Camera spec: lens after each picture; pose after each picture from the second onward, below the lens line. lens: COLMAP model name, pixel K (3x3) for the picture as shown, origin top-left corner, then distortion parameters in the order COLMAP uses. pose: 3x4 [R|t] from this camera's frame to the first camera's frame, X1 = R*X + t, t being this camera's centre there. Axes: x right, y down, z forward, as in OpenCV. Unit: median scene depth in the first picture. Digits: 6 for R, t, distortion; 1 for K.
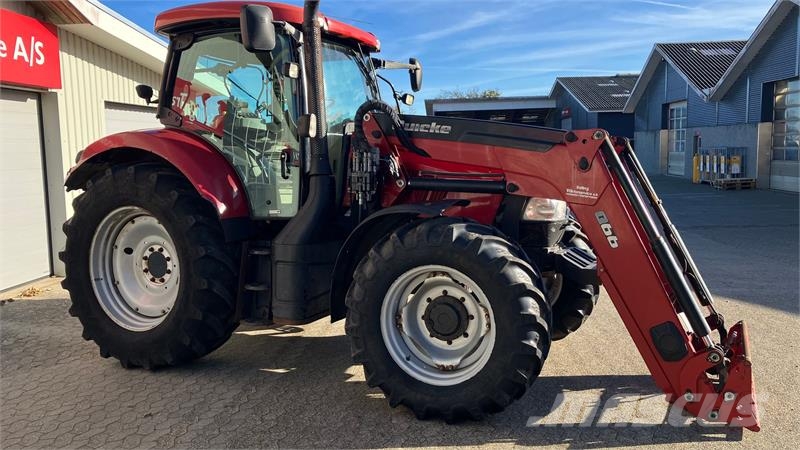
lens RADIAL K [[661.2, 0, 397.9], [0, 661.2, 228.7], [0, 0, 1]] dist [0.001860, 0.020178]
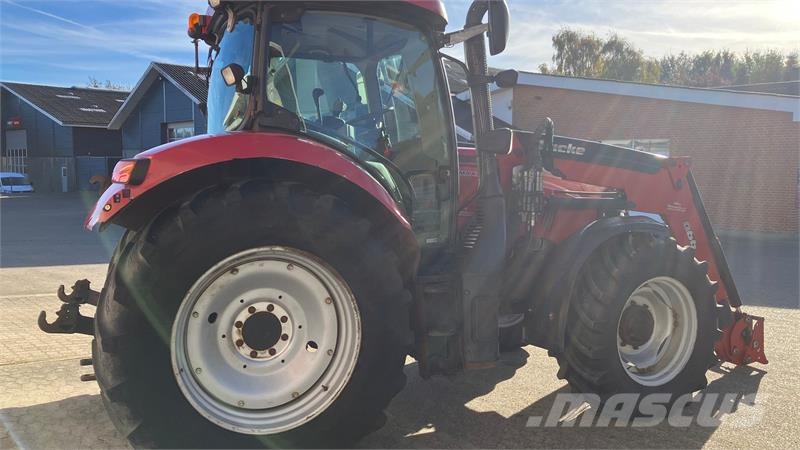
lens RADIAL K [[661.2, 0, 397.9], [0, 661.2, 228.7], [0, 0, 1]] dist [0.001860, 0.020178]
pose [[0.663404, -0.049158, 0.746645, -0.778376], [0.069553, 0.997571, 0.003879, -0.043147], [-0.745022, 0.049358, 0.665211, 0.443410]]
